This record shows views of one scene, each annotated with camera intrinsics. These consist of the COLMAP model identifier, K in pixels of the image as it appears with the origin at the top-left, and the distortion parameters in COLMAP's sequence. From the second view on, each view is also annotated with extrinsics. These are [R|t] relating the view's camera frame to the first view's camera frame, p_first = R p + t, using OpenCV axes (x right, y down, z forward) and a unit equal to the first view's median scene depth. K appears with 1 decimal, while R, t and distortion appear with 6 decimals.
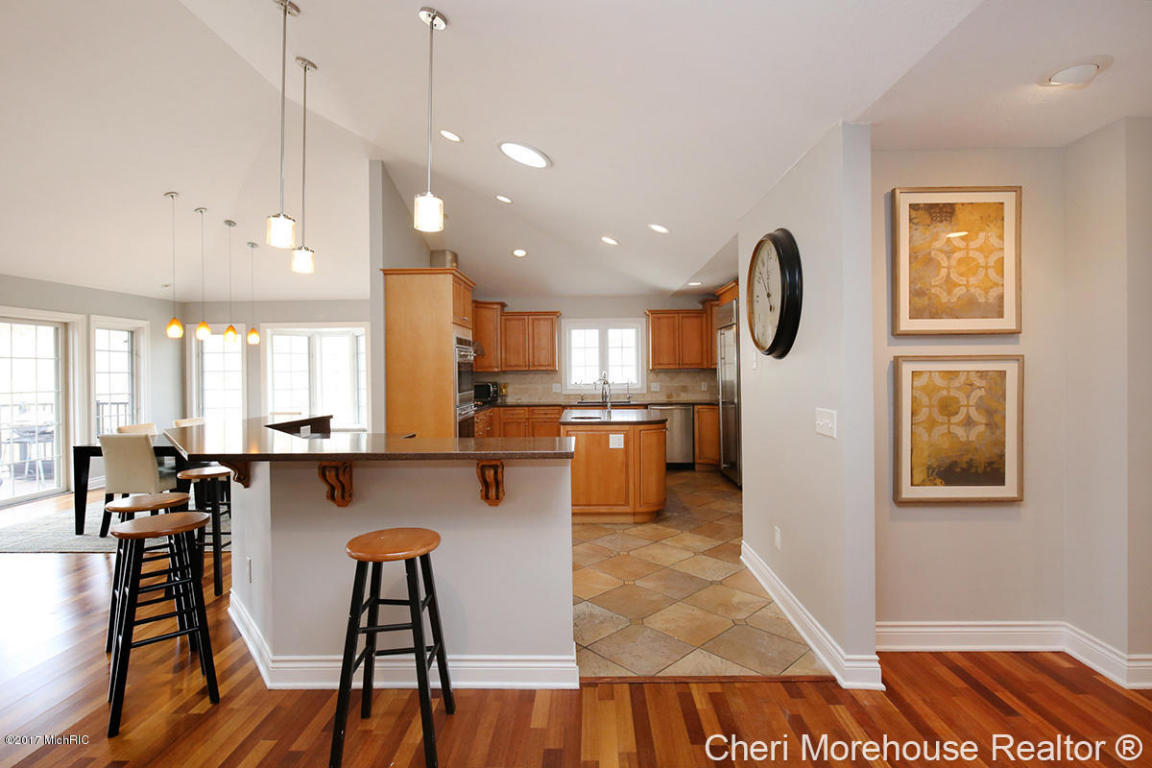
lens RADIAL K [[557.4, 0, 585.8], [0, 557.4, 377.5], [0, 0, 1]] dist [-0.001819, -0.001029]
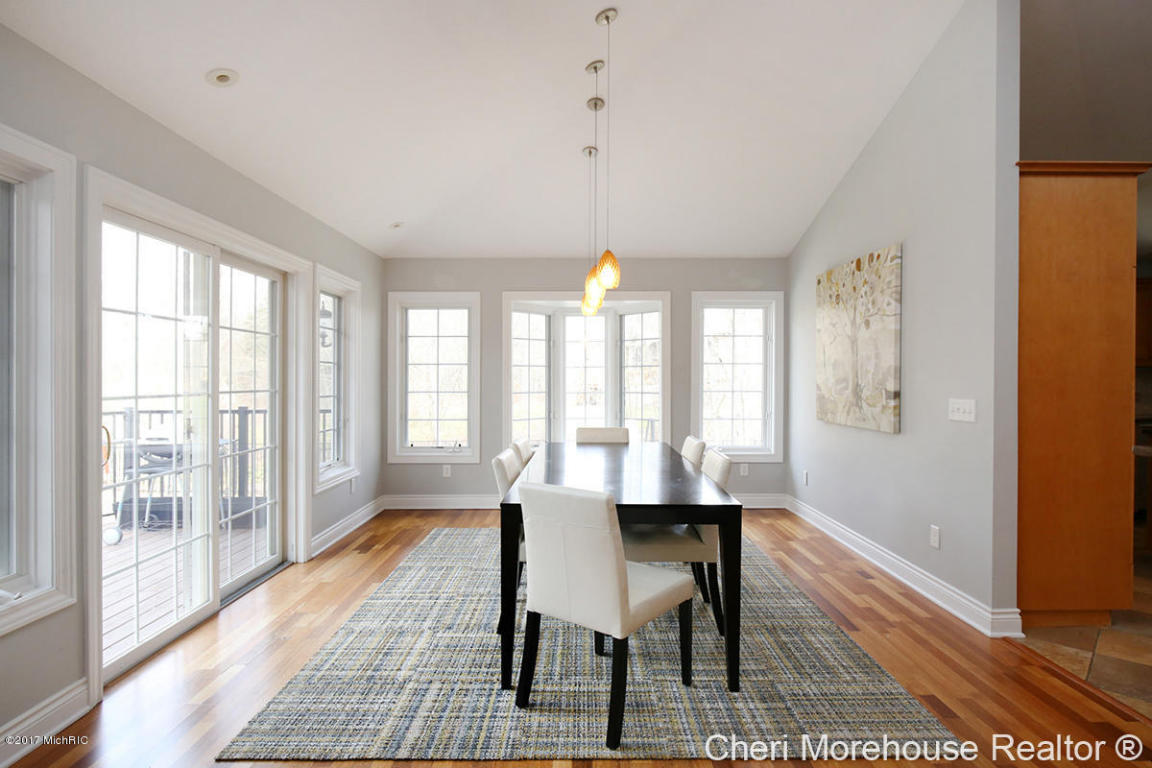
lens RADIAL K [[599.1, 0, 582.1], [0, 599.1, 379.7], [0, 0, 1]] dist [-0.003074, -0.000953]
pose [[0.999199, 0.009403, 0.038892, -1.558380], [-0.008930, 0.999884, -0.012306, 0.046182], [-0.039003, 0.011949, 0.999168, 0.863922]]
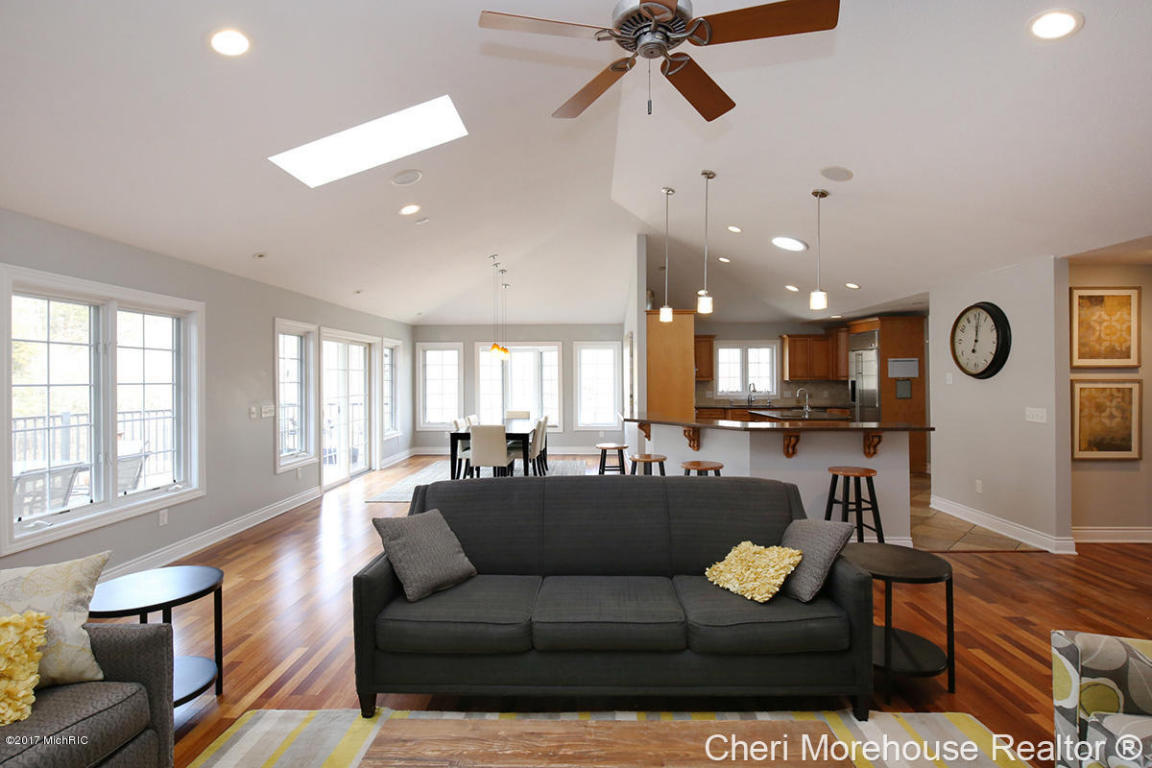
lens RADIAL K [[557.4, 0, 574.1], [0, 557.4, 379.5], [0, 0, 1]] dist [-0.001819, -0.001029]
pose [[0.999937, 0.008005, -0.007834, -1.044075], [-0.008065, 0.999938, -0.007631, -0.011133], [0.007772, 0.007693, 0.999940, -0.821161]]
